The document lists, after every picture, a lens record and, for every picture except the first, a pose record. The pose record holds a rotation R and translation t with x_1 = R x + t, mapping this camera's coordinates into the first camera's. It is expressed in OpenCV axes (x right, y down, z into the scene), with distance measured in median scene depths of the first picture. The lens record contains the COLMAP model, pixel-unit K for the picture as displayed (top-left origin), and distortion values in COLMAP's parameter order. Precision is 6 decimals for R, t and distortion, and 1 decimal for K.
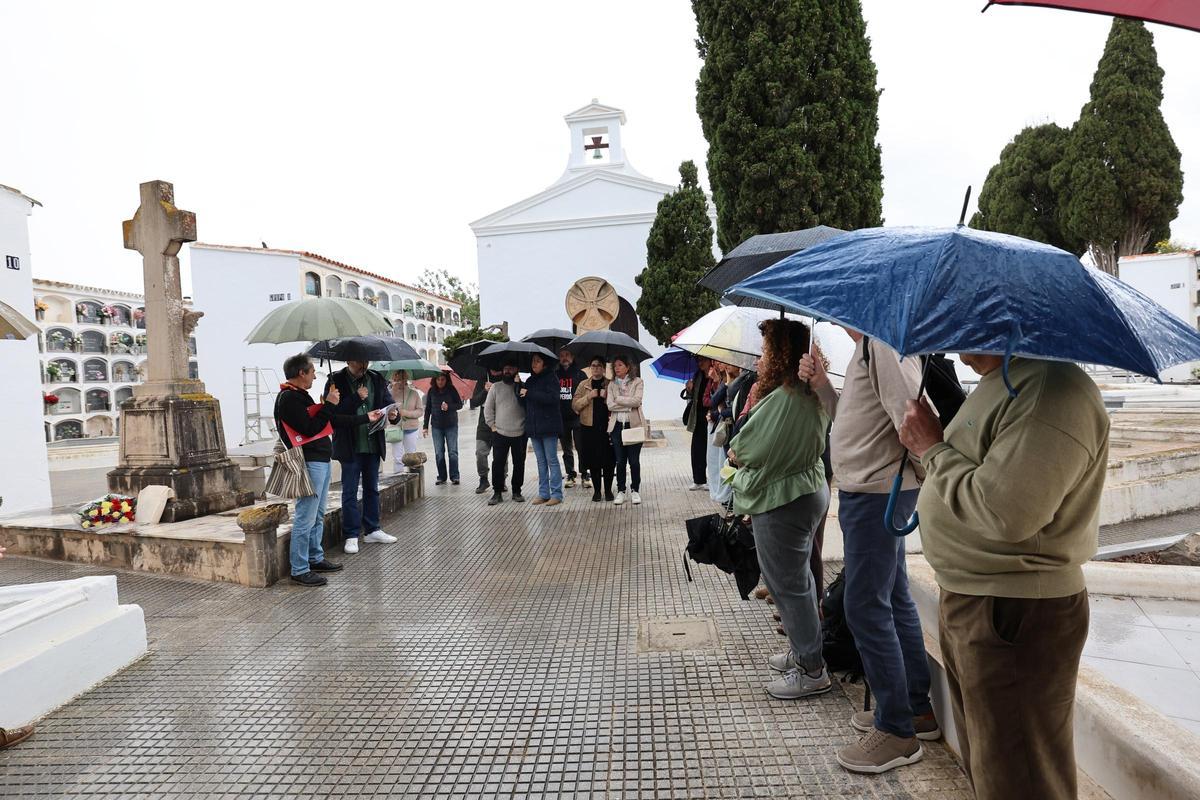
lens RADIAL K [[625.3, 0, 598.3], [0, 625.3, 393.1], [0, 0, 1]] dist [-0.040207, 0.030971]
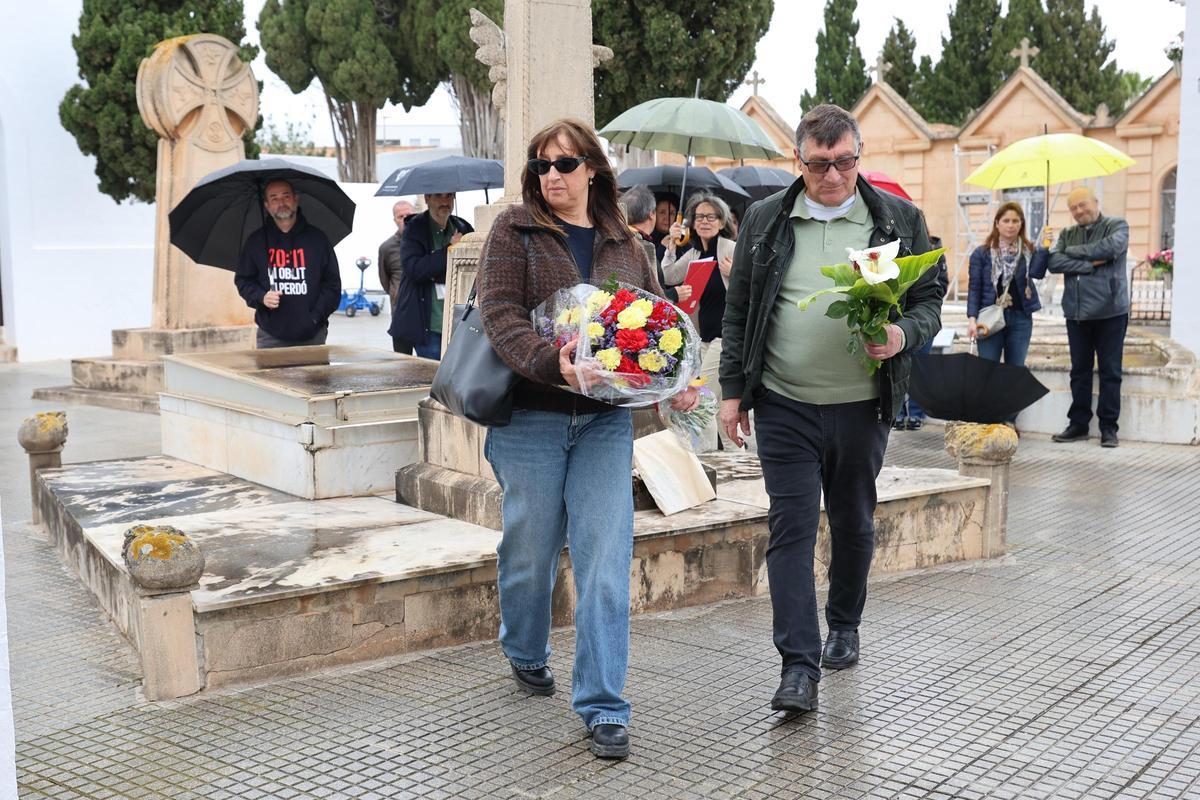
lens RADIAL K [[1364.3, 0, 473.7], [0, 1364.3, 381.4], [0, 0, 1]] dist [0.021055, 0.058527]
pose [[0.609898, -0.037780, 0.791579, -1.042718], [0.011176, 0.999174, 0.039077, 0.048876], [-0.792401, -0.014986, 0.609816, 0.327513]]
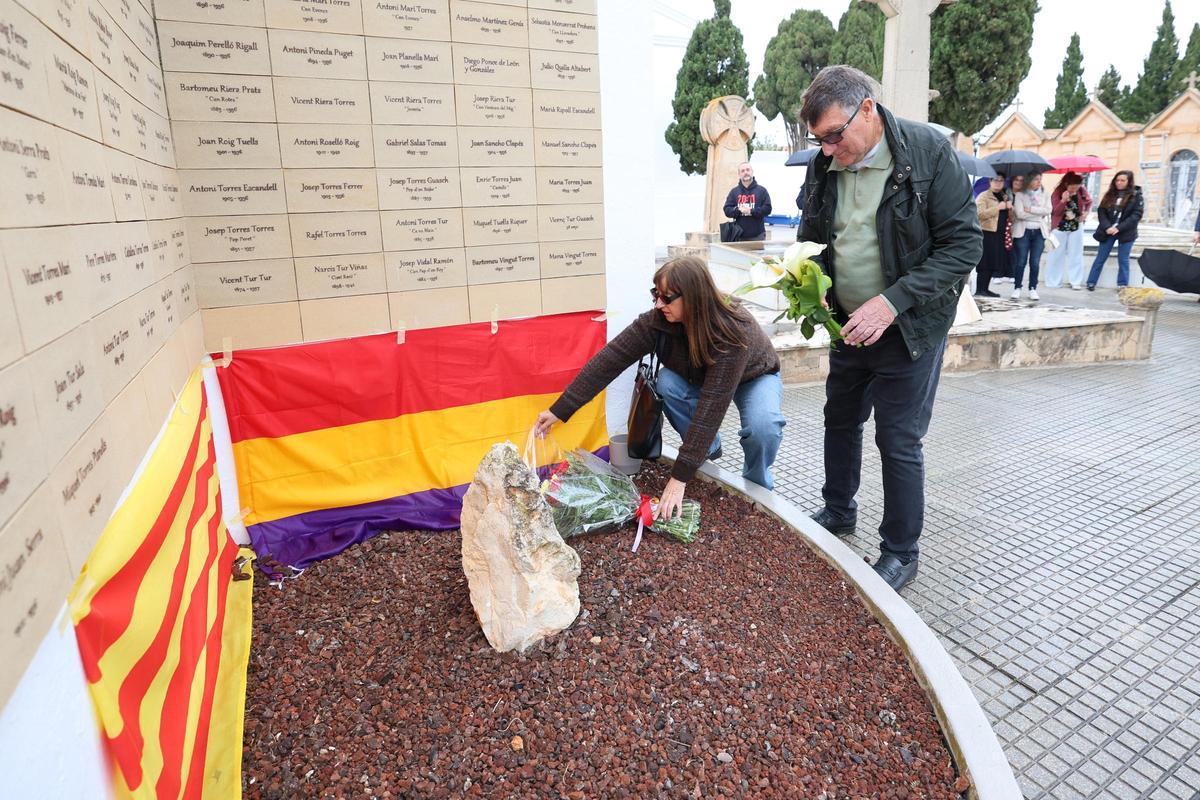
lens RADIAL K [[628.9, 0, 616.7], [0, 628.9, 322.8], [0, 0, 1]] dist [-0.058791, 0.023467]
pose [[0.849344, -0.077501, 0.522118, -1.060519], [0.005263, 0.990356, 0.138443, 0.051136], [-0.527813, -0.114838, 0.841562, 0.320775]]
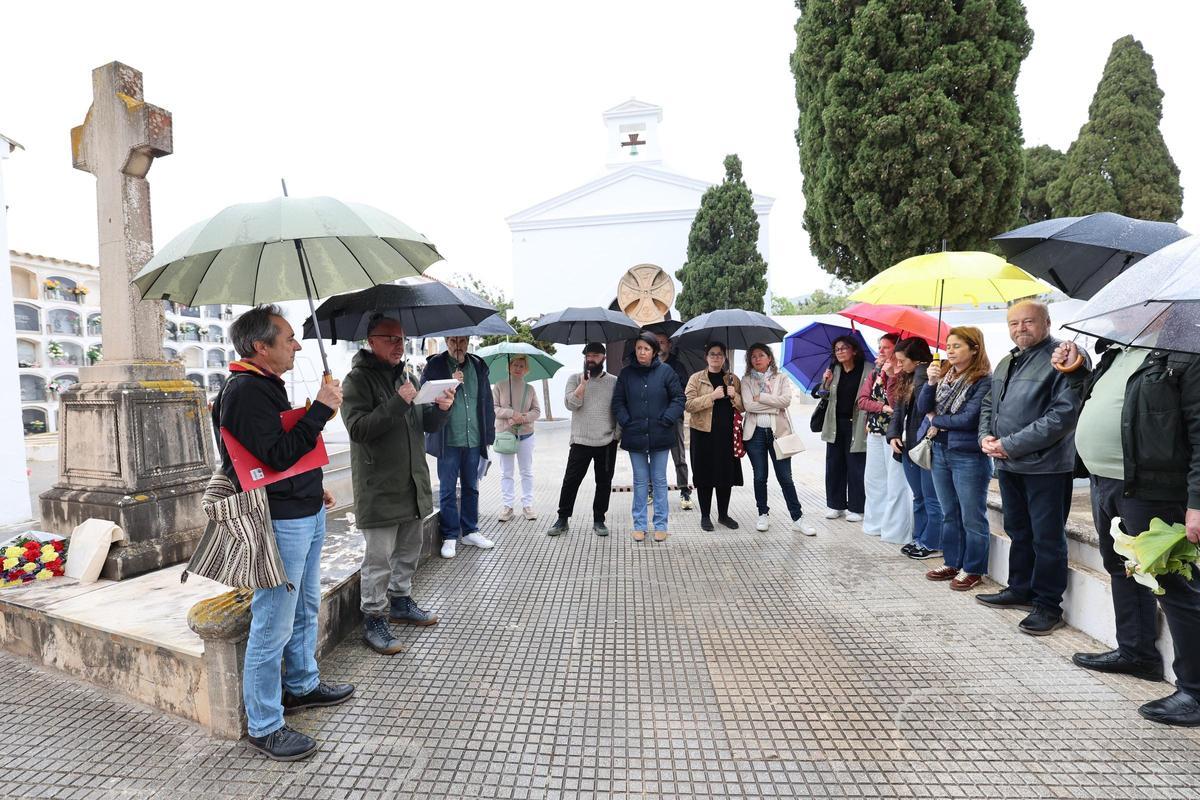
lens RADIAL K [[530.5, 0, 582.8], [0, 530.5, 393.7], [0, 0, 1]] dist [-0.045657, 0.018708]
pose [[0.999629, 0.021180, -0.017101, -0.129507], [-0.020967, 0.999702, 0.012536, -0.000954], [0.017362, -0.012173, 0.999775, 0.304005]]
